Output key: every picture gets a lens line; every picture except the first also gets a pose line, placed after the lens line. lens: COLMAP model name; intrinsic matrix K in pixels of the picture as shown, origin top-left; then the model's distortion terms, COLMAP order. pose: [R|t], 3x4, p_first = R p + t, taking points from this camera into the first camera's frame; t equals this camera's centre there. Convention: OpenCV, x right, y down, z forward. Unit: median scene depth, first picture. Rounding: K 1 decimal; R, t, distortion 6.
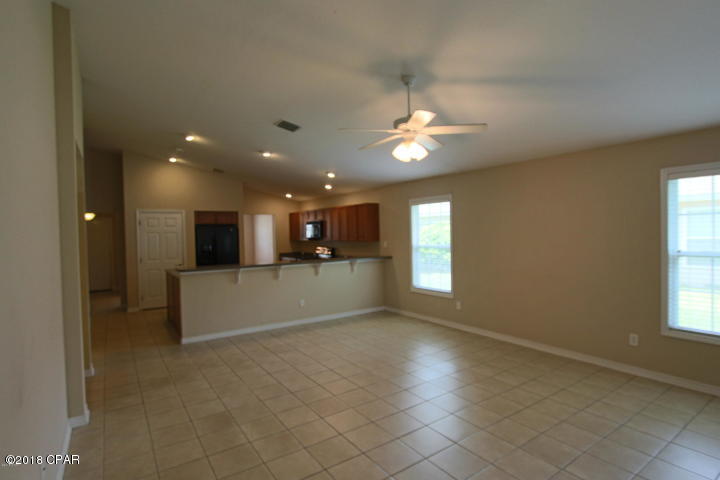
lens RADIAL K [[369.1, 0, 360.0], [0, 369.1, 240.0], [0, 0, 1]] dist [-0.027742, -0.000073]
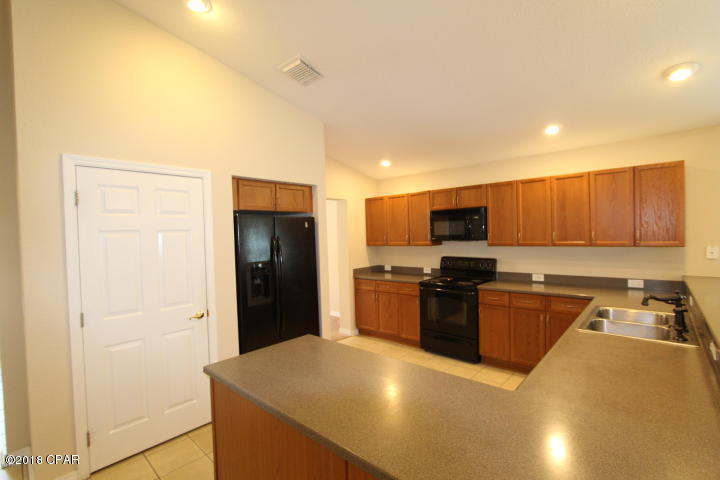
lens RADIAL K [[339.5, 0, 360.0], [0, 339.5, 240.0], [0, 0, 1]] dist [-0.000766, -0.000175]
pose [[0.973043, -0.011944, 0.230314, -0.404354], [0.012828, 0.999915, -0.002344, -0.008163], [-0.230266, 0.005235, 0.973114, 0.618828]]
